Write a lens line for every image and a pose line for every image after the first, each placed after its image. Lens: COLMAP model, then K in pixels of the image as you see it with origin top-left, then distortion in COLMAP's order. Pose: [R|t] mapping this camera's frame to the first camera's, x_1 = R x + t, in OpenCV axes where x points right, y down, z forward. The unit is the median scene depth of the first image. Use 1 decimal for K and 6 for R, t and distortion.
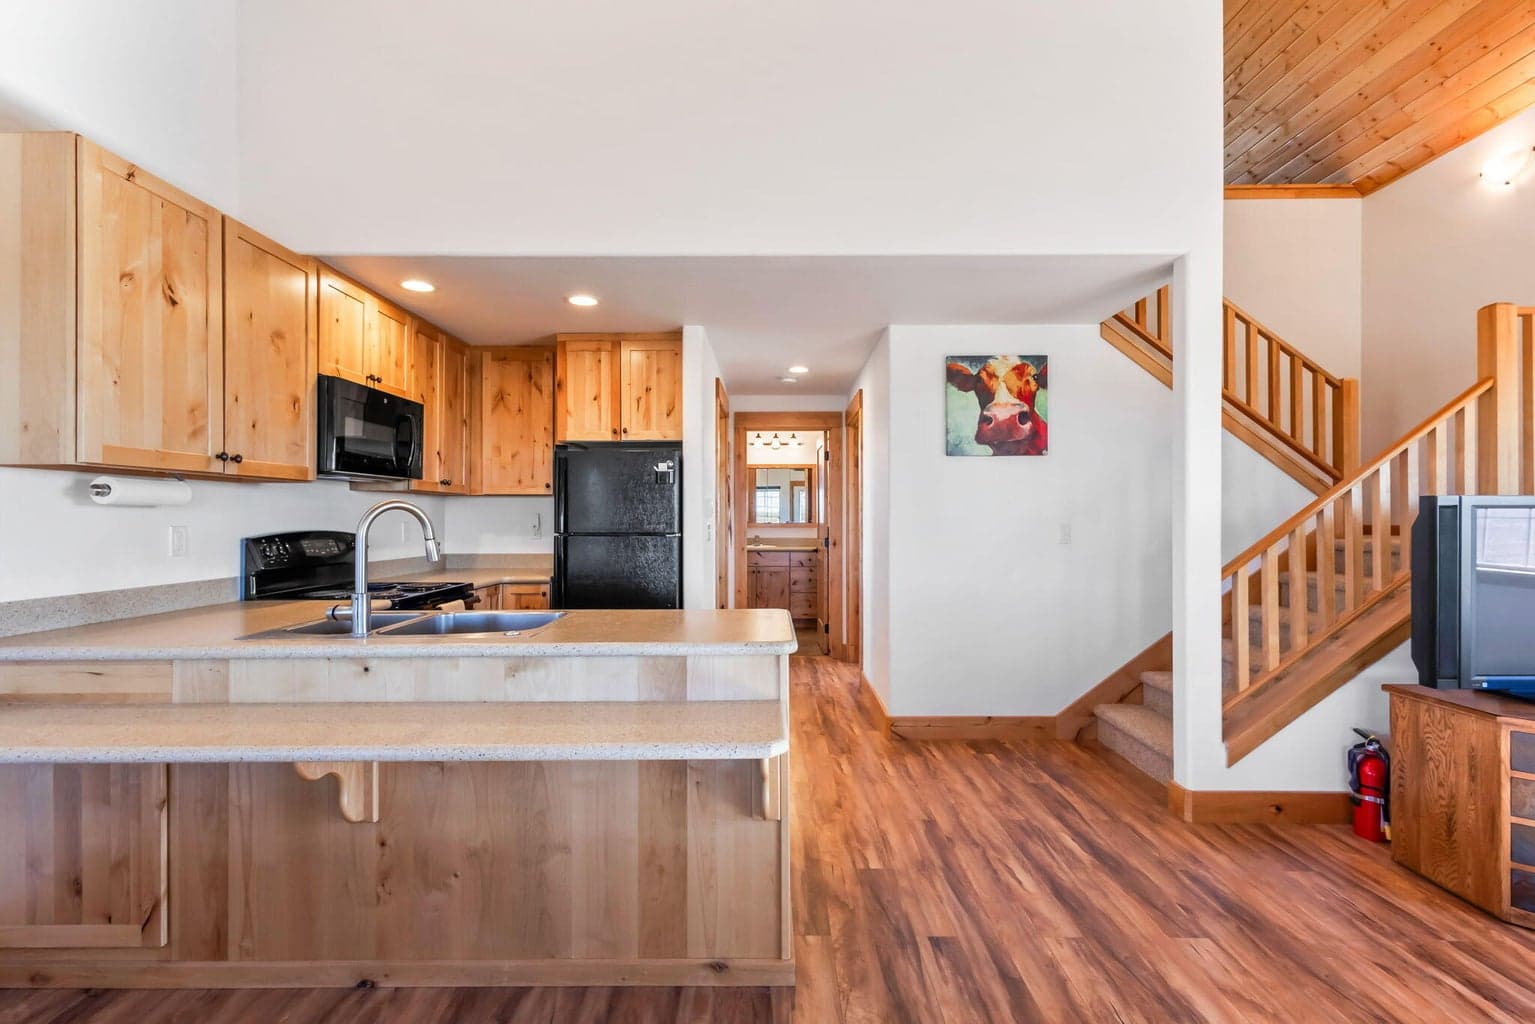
lens RADIAL K [[701.2, 0, 767.5], [0, 701.2, 512.0], [0, 0, 1]] dist [-0.000916, 0.000096]
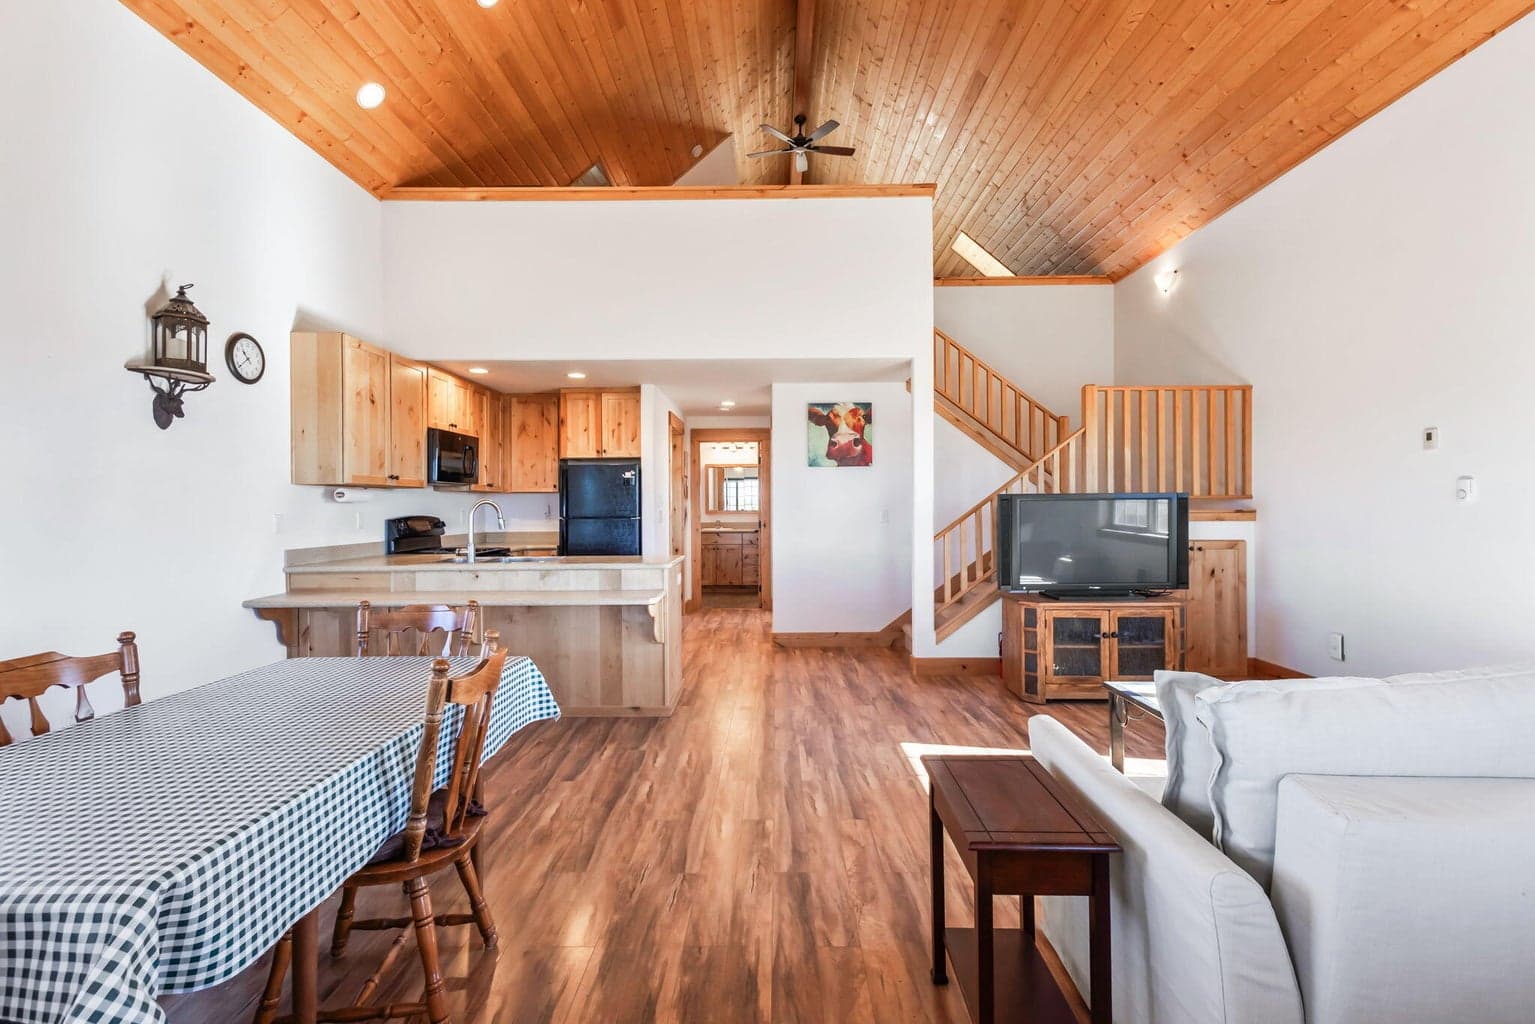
lens RADIAL K [[710.9, 0, 767.5], [0, 710.9, 512.0], [0, 0, 1]] dist [-0.019699, -0.000095]
pose [[0.999962, -0.004462, -0.007469, 0.233031], [0.004581, 0.999862, 0.015940, -0.006278], [0.007397, -0.015973, 0.999845, -0.788597]]
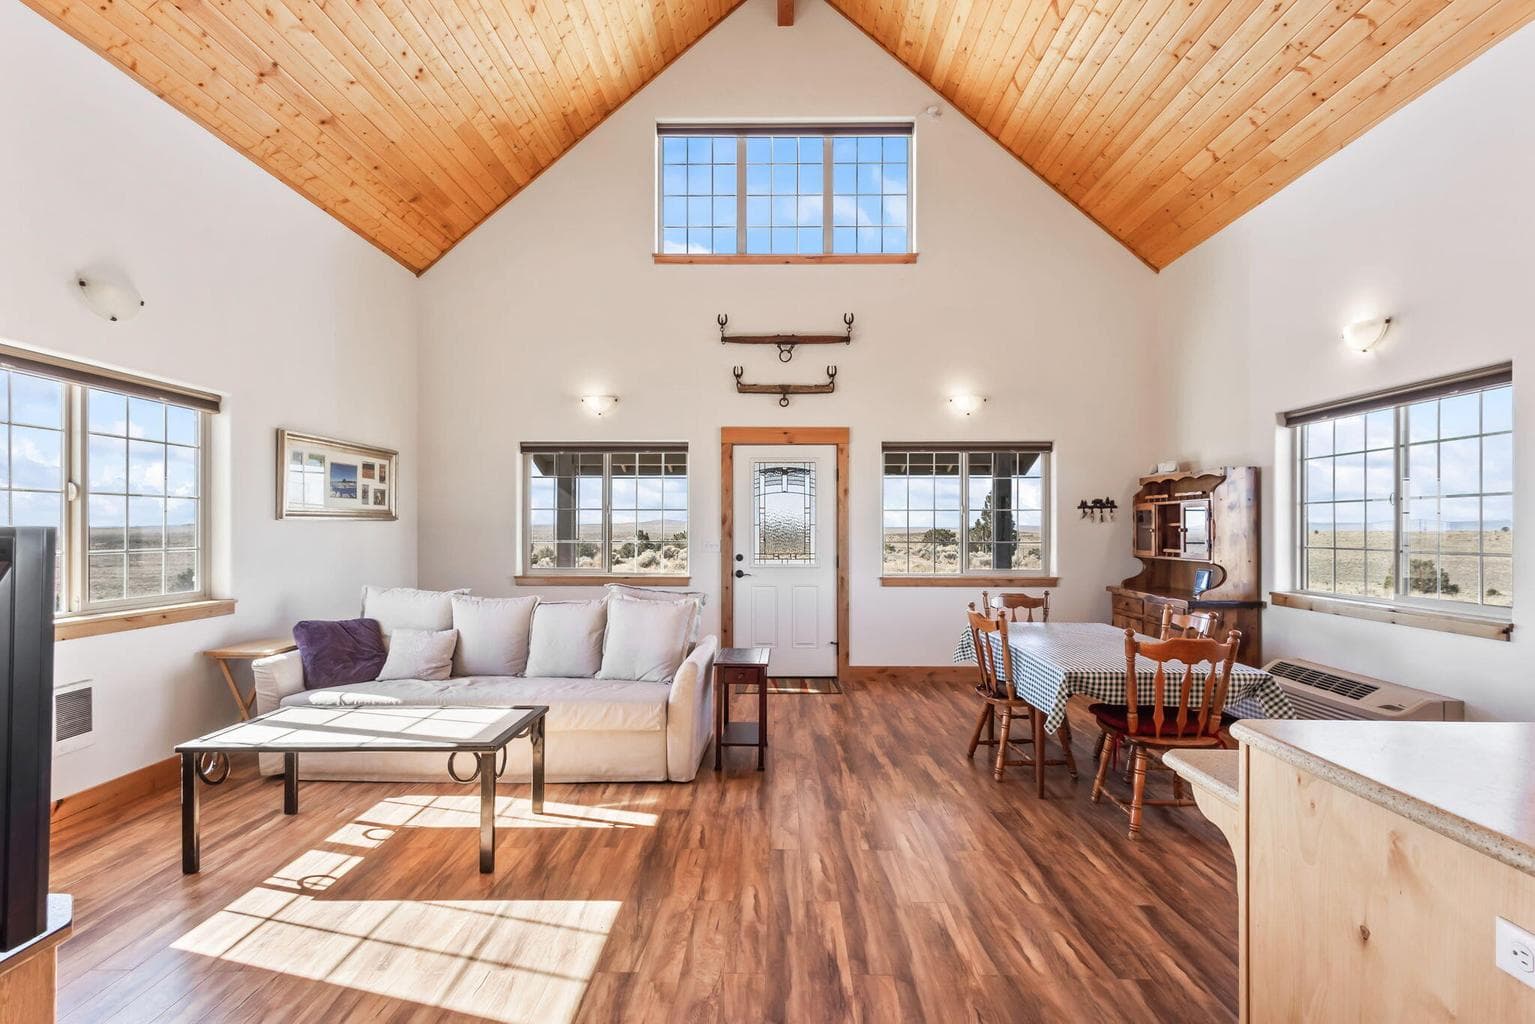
lens RADIAL K [[701.2, 0, 767.5], [0, 701.2, 512.0], [0, 0, 1]] dist [-0.000916, 0.000096]
pose [[-0.999884, -0.001559, 0.015172, 0.348394], [-0.002021, 0.999532, -0.030512, -0.014264], [-0.015118, -0.030539, -0.999419, 1.135439]]
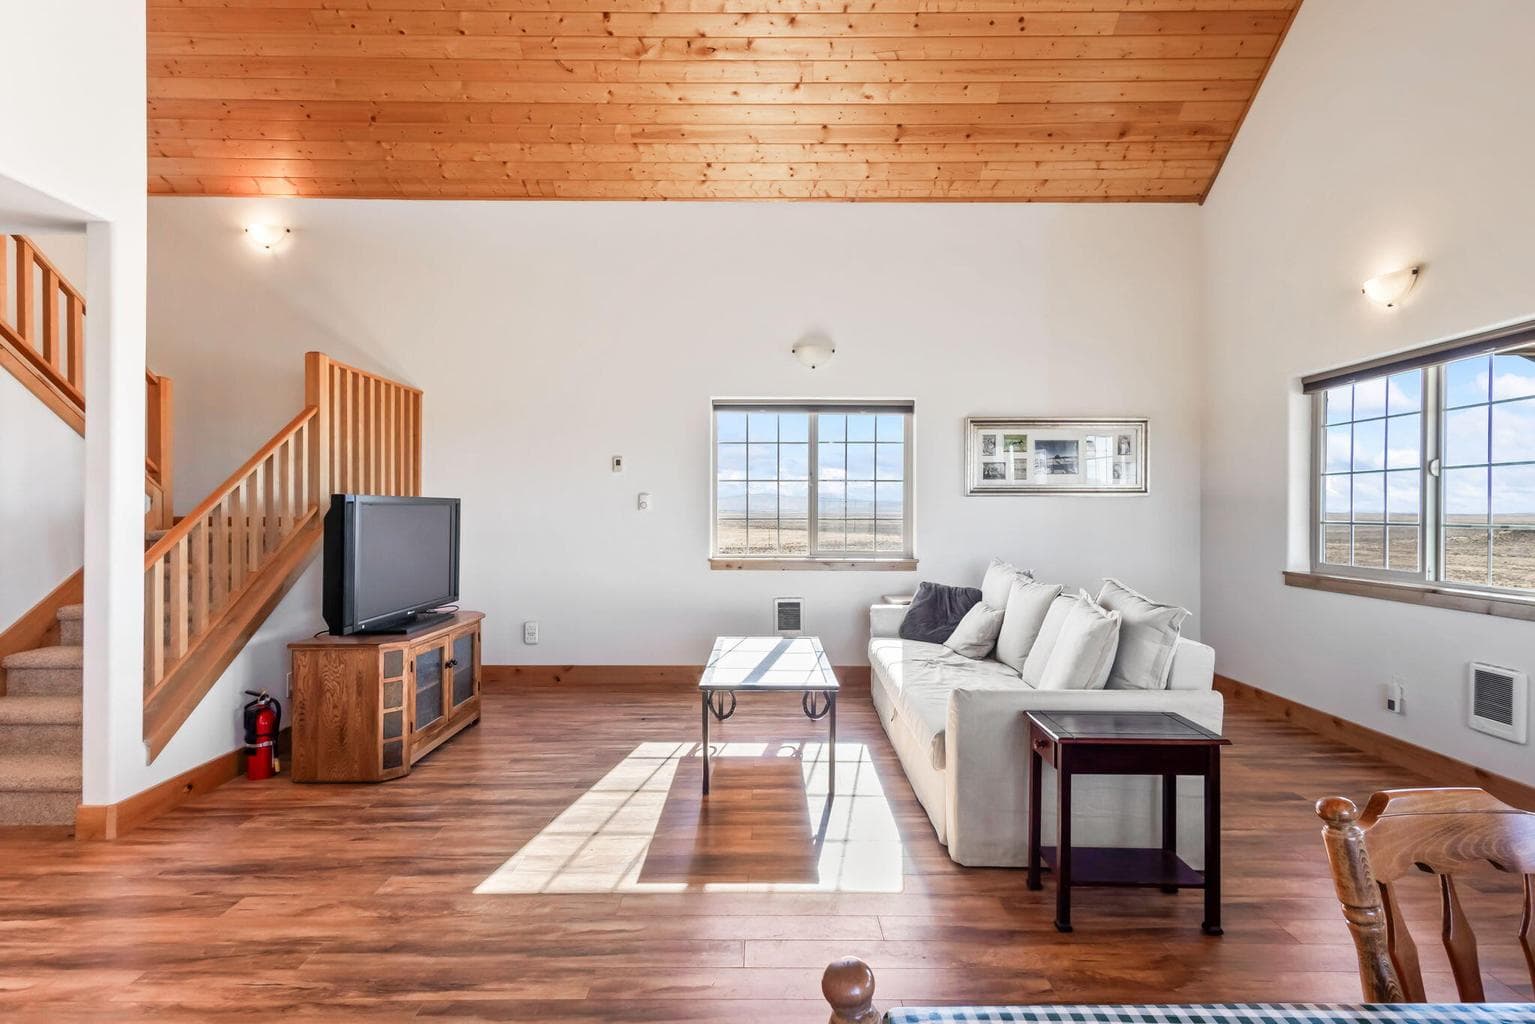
lens RADIAL K [[701.2, 0, 767.5], [0, 701.2, 512.0], [0, 0, 1]] dist [-0.000916, 0.000096]
pose [[-0.016008, -0.001075, 0.999871, -0.327415], [-0.010664, 0.999943, 0.000904, 0.000770], [-0.999815, -0.010649, -0.016019, 0.149336]]
